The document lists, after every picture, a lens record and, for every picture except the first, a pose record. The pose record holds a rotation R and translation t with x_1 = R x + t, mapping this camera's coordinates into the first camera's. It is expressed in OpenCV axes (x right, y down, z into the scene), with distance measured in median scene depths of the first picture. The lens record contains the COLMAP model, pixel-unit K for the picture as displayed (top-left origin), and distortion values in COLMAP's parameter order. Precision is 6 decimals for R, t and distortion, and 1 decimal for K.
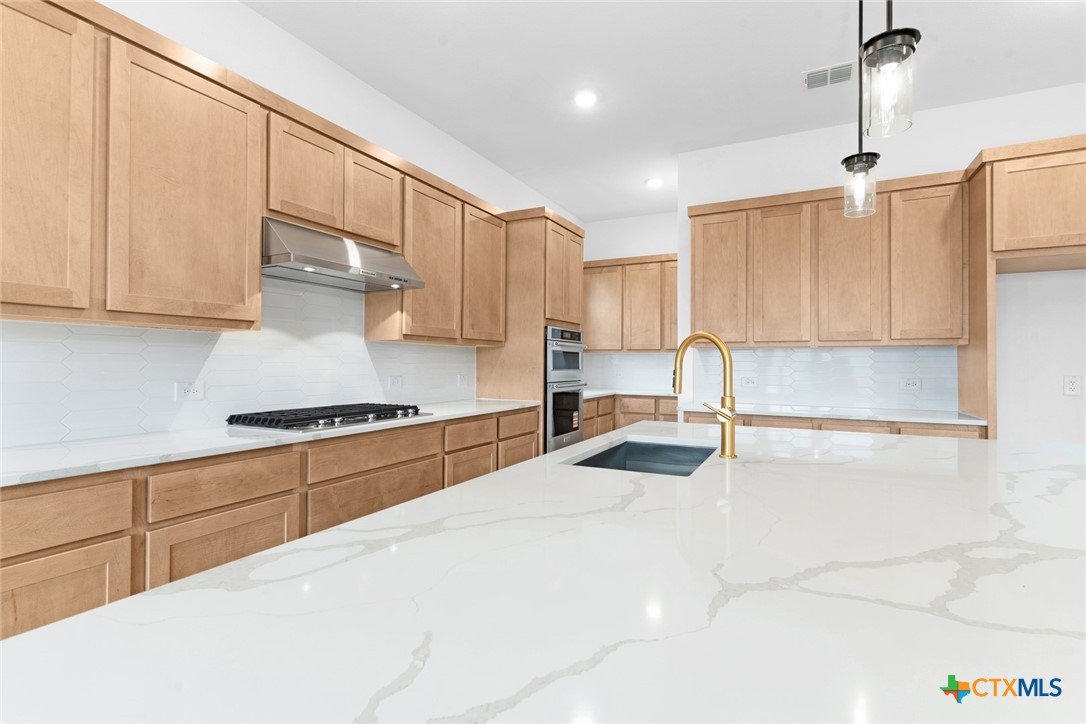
lens RADIAL K [[504.9, 0, 543.0], [0, 504.9, 362.0], [0, 0, 1]] dist [-0.012318, -0.000103]
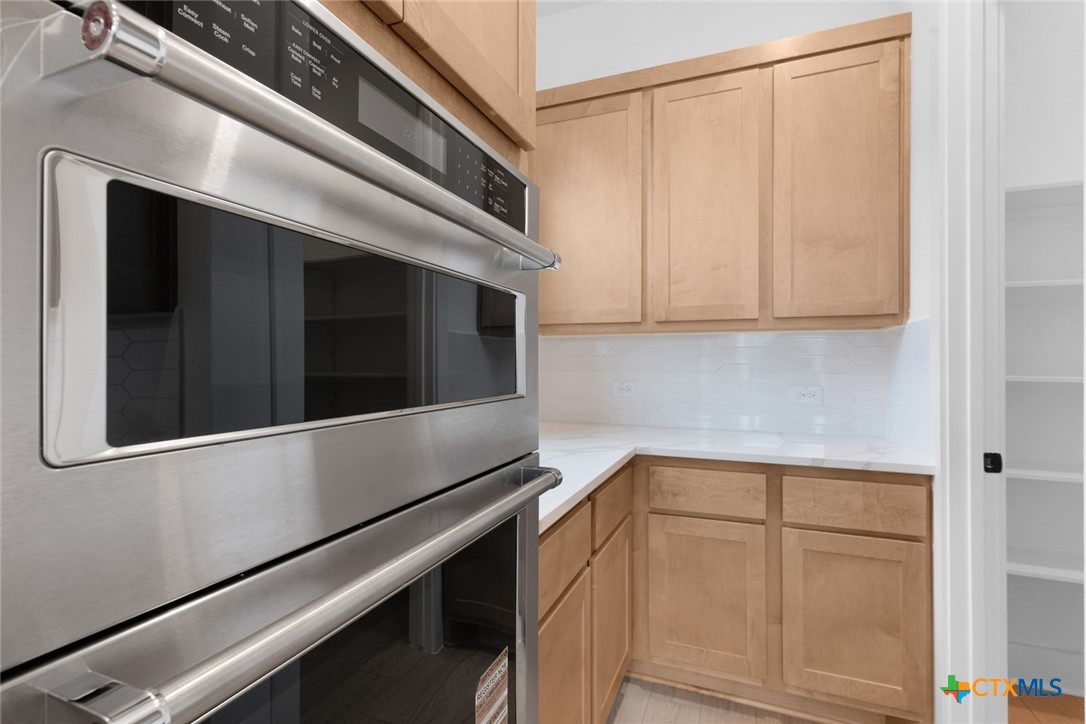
lens RADIAL K [[504.9, 0, 543.0], [0, 504.9, 362.0], [0, 0, 1]] dist [-0.012318, -0.000103]
pose [[0.995333, -0.000446, 0.096502, 0.050257], [0.000531, 0.999999, -0.000864, 0.004093], [-0.096501, 0.000911, 0.995332, 0.646815]]
